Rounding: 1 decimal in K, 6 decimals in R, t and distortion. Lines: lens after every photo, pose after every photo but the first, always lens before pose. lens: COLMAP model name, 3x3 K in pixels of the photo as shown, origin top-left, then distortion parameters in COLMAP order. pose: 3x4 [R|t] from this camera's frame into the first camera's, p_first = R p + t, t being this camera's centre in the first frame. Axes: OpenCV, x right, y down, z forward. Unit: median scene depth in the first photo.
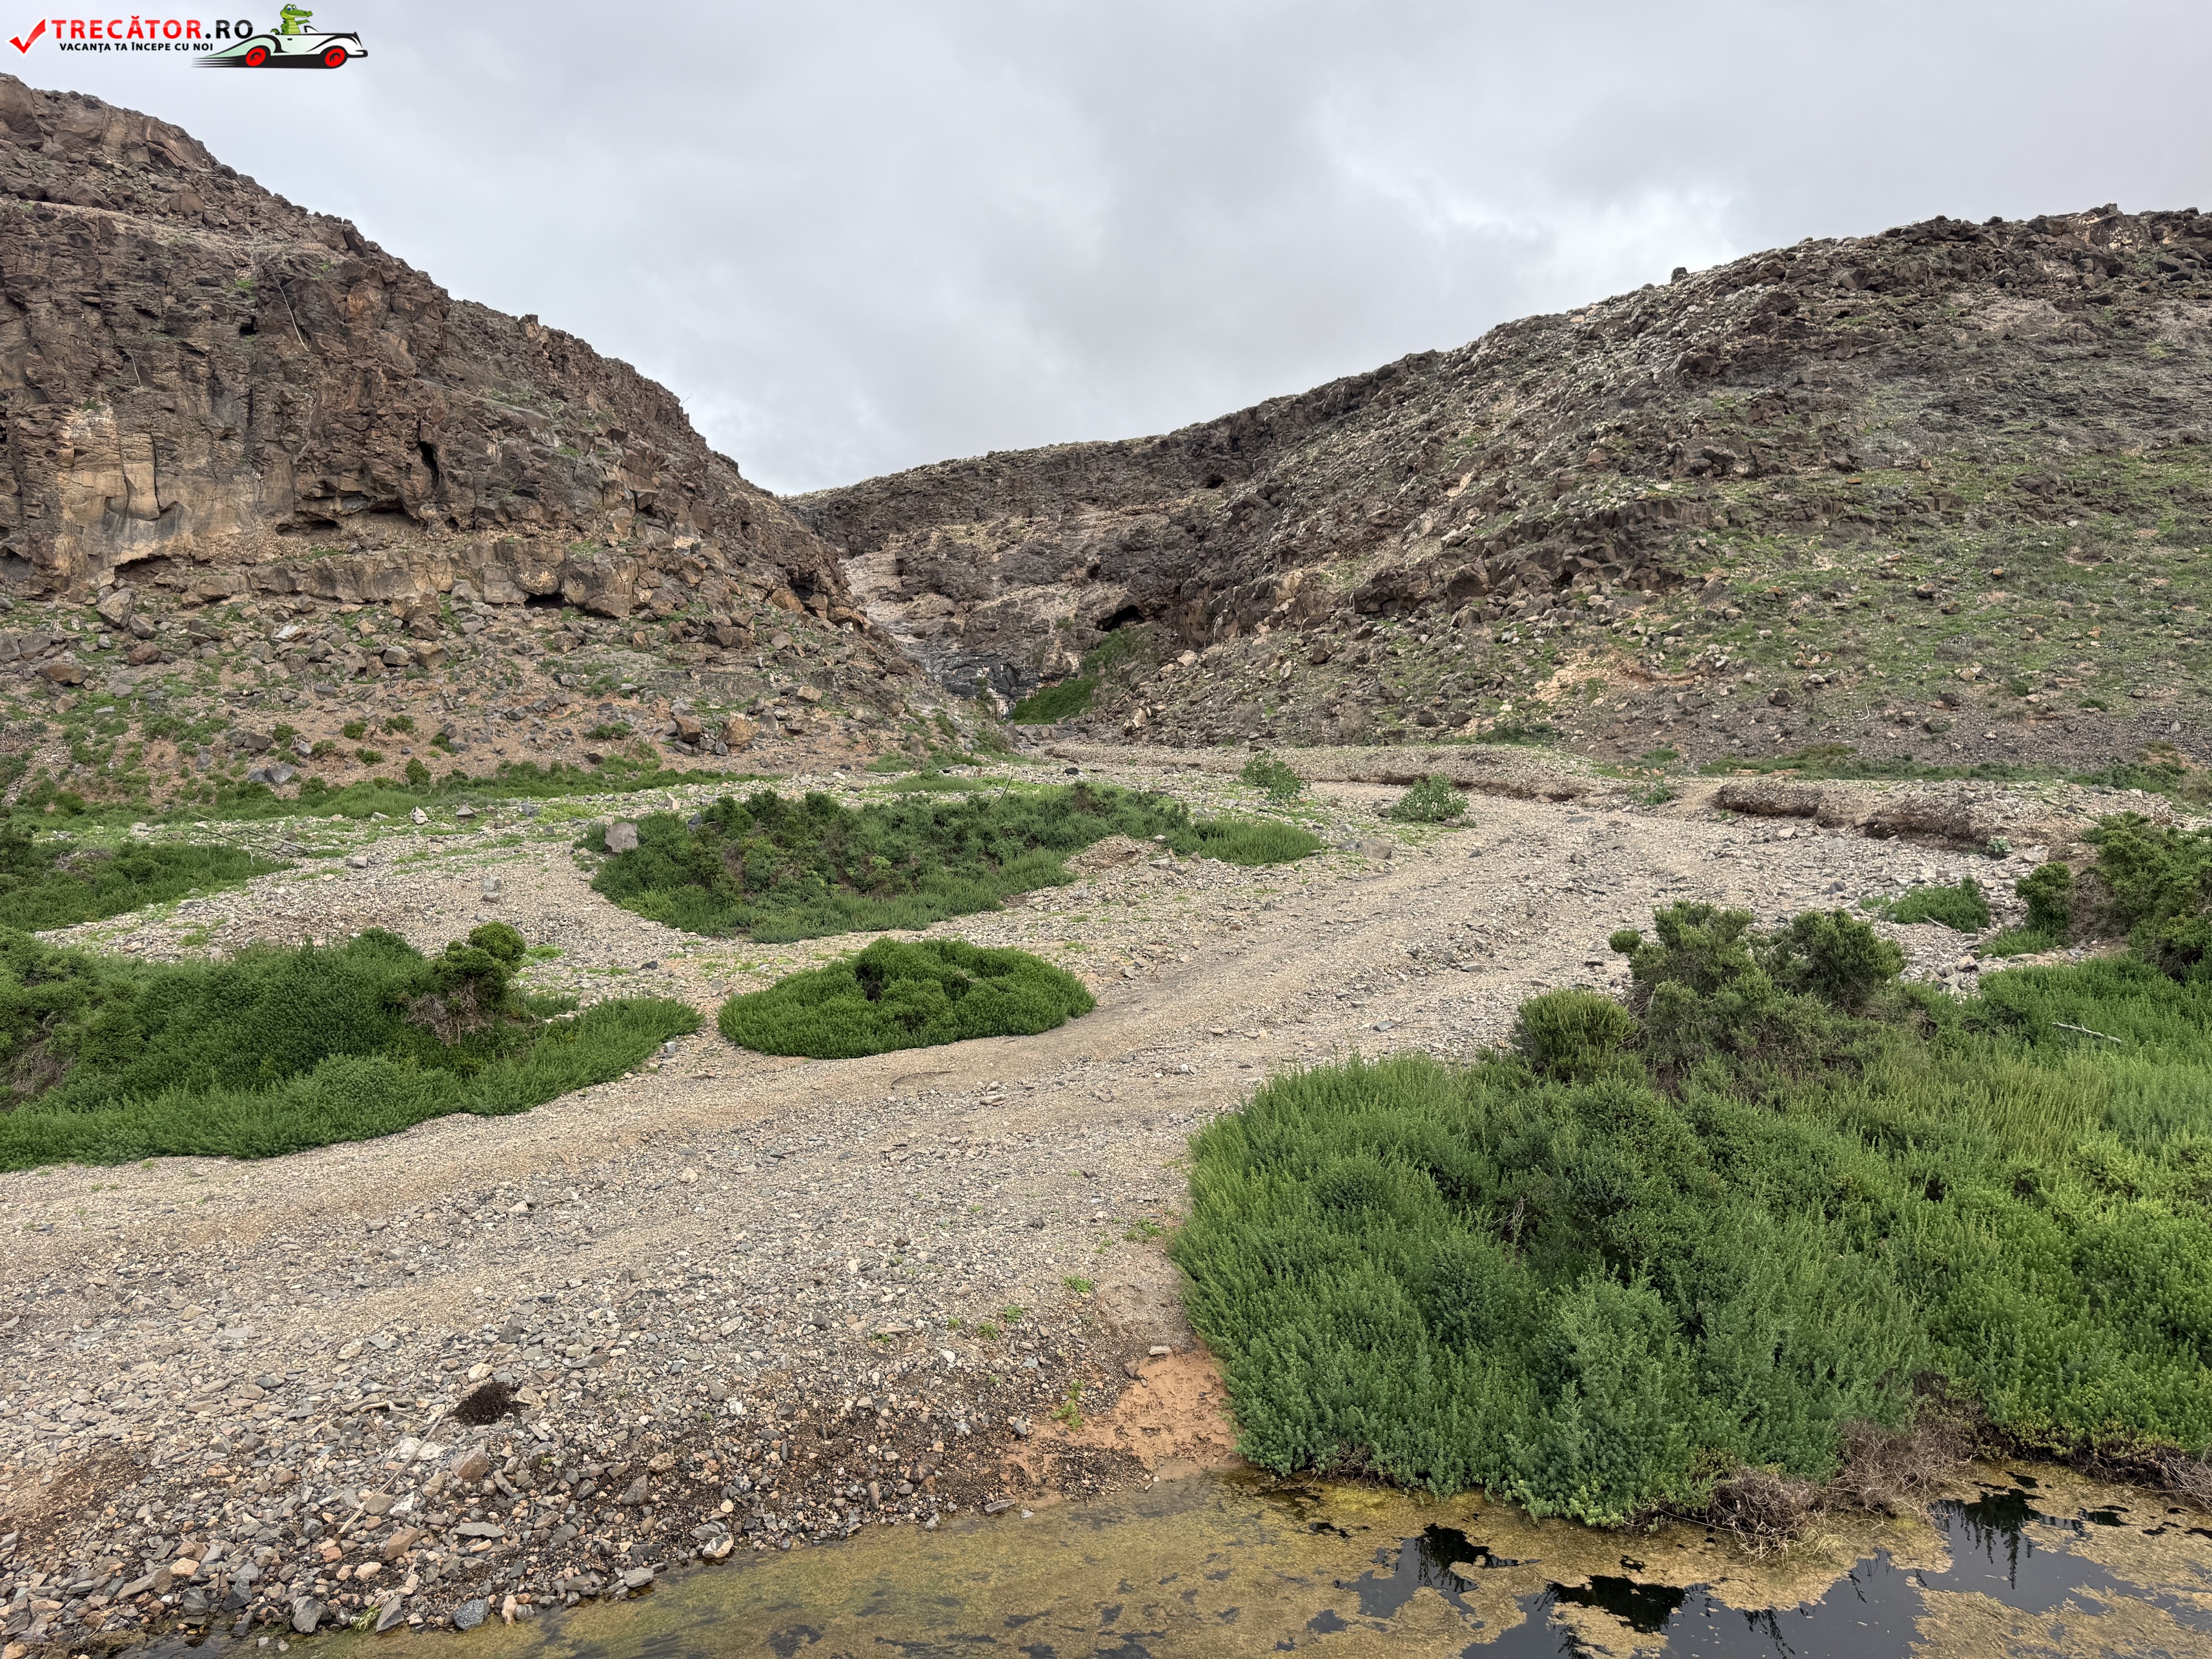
lens RADIAL K [[1544.9, 0, 1103.2], [0, 1544.9, 846.4], [0, 0, 1]] dist [0.041893, -0.047101]
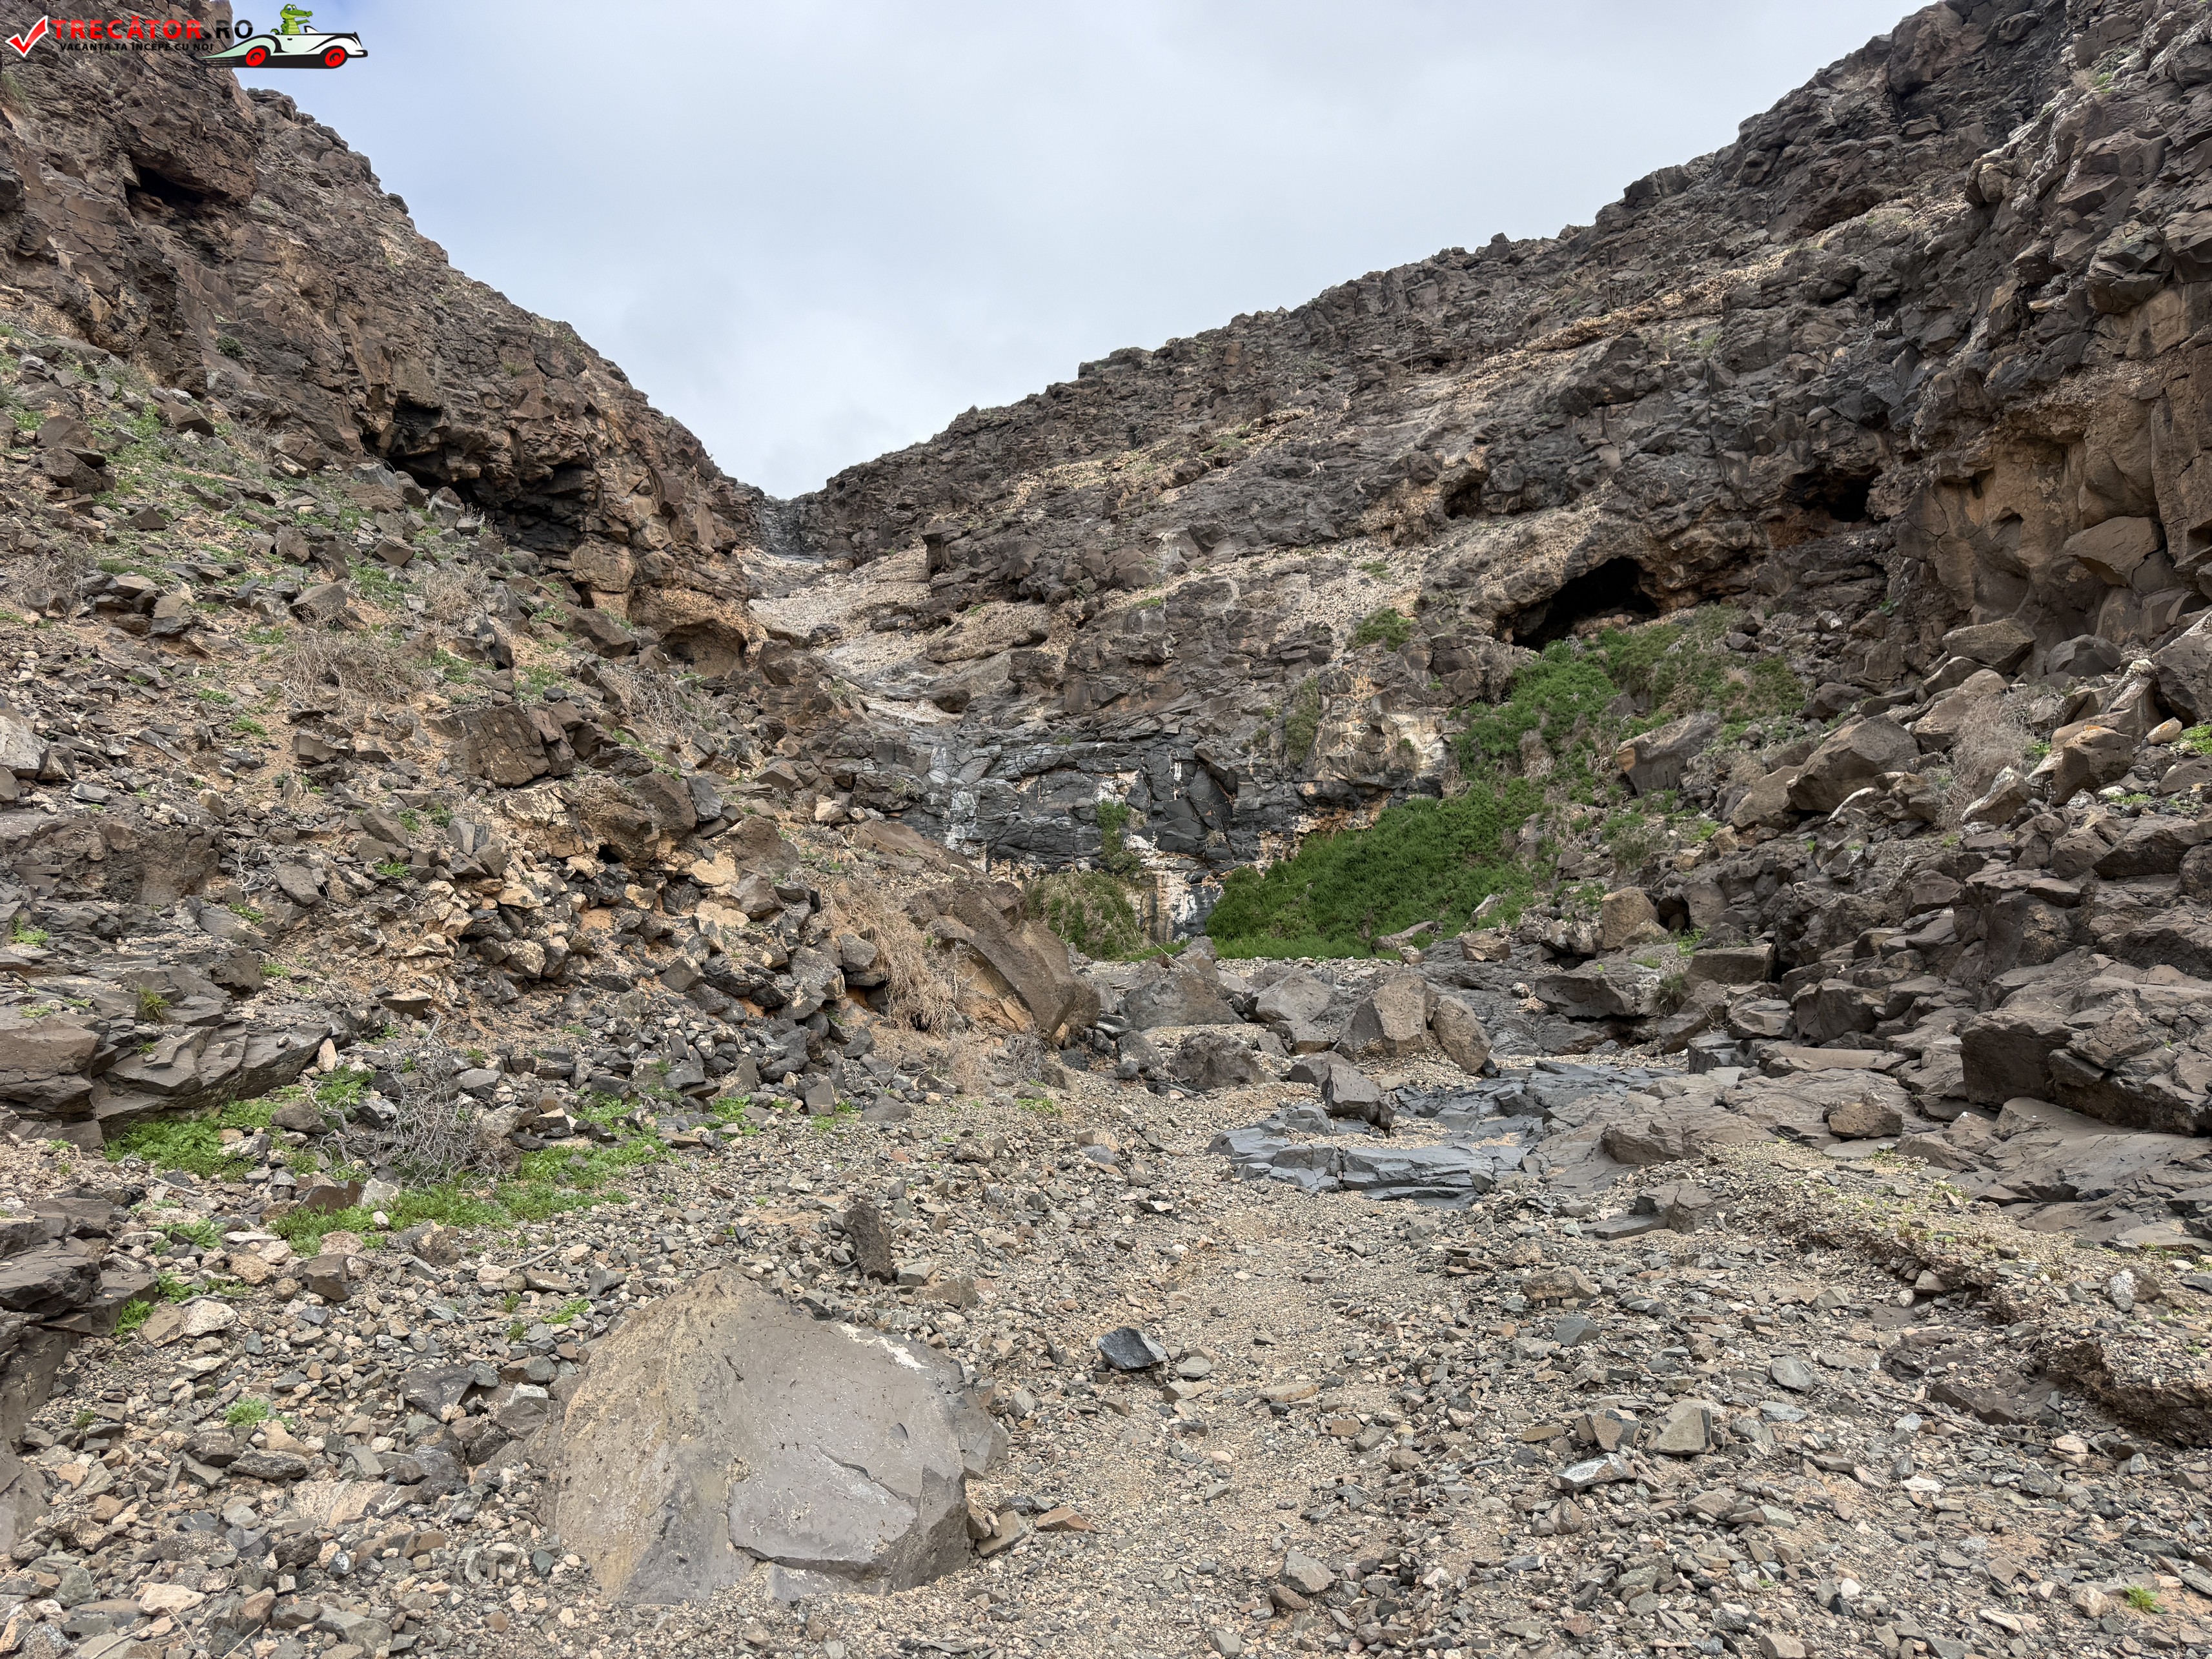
lens RADIAL K [[1544.9, 0, 1129.7], [0, 1544.9, 862.3], [0, 0, 1]] dist [0.041893, -0.047101]
pose [[0.993136, 0.002025, -0.116947, -0.076148], [-0.018729, 0.989702, -0.141913, -0.104983], [0.115455, 0.143129, 0.982947, 1.363572]]
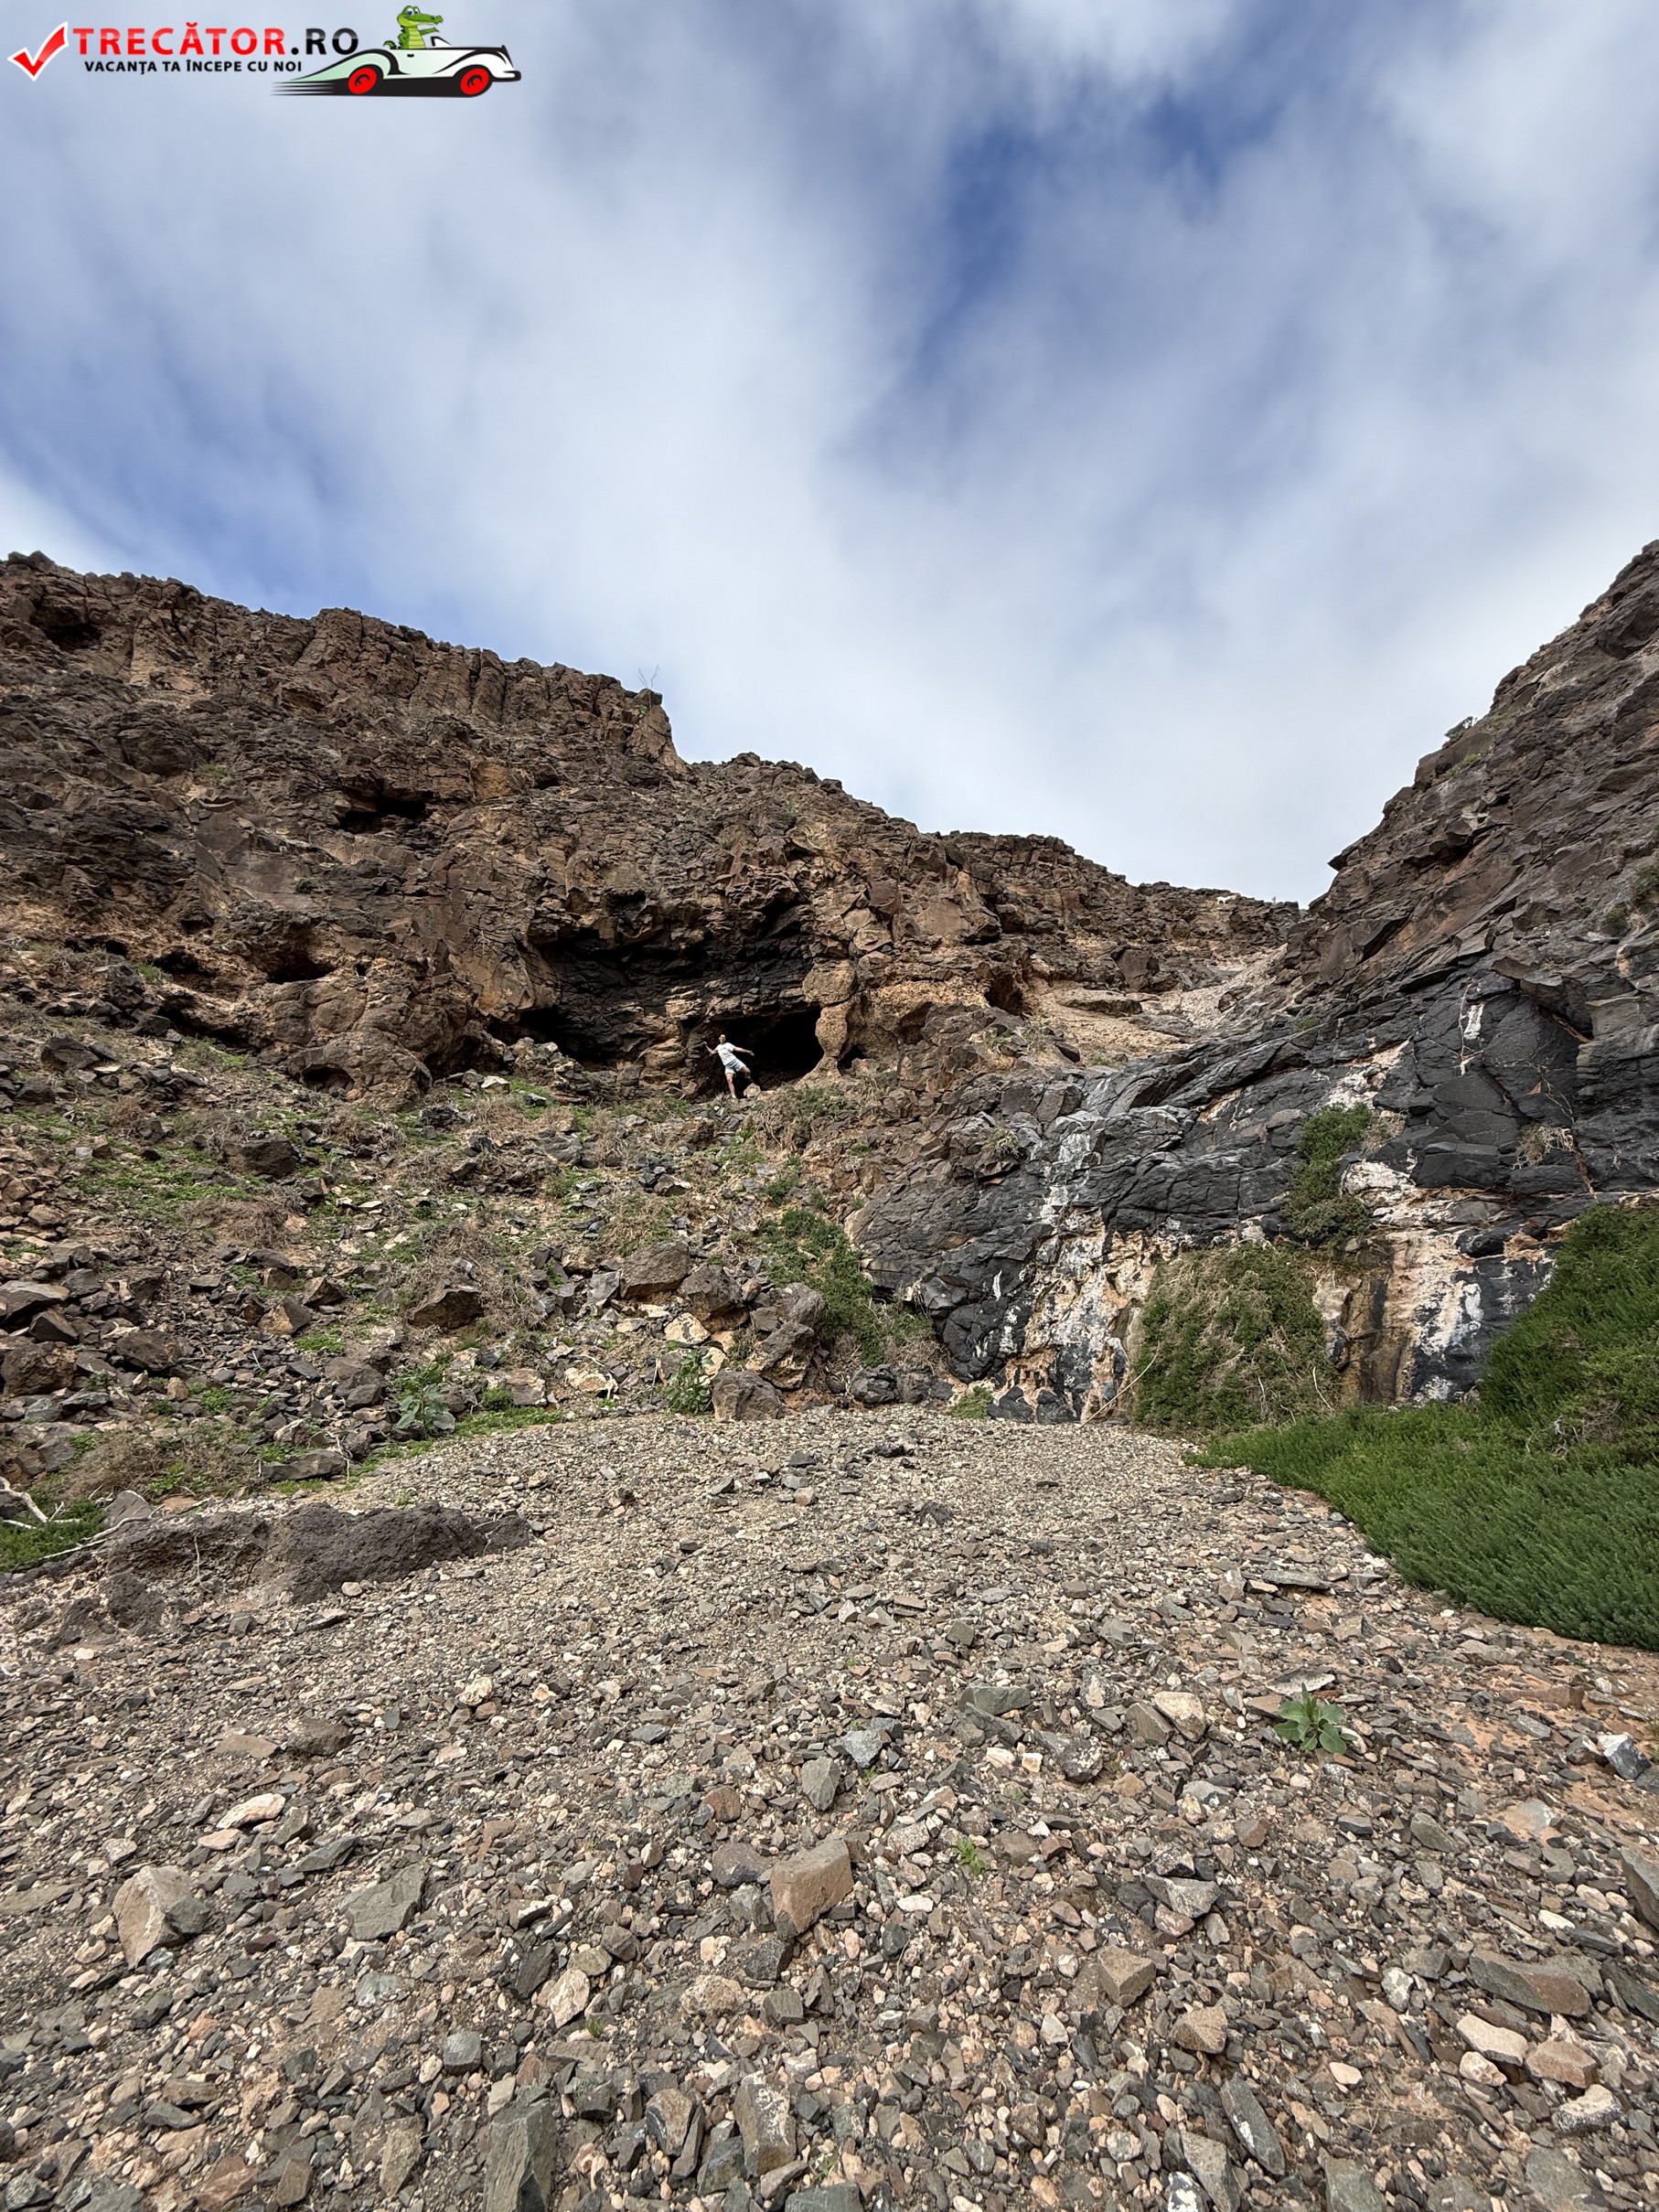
lens RADIAL K [[874.0, 0, 831.9], [0, 874.0, 1108.1], [0, 0, 1]] dist [-0.011700, 0.000698]
pose [[0.440962, -0.192467, -0.876647, -0.039574], [-0.061241, 0.968008, -0.243330, -0.161260], [0.895434, 0.160986, 0.415068, 1.773767]]
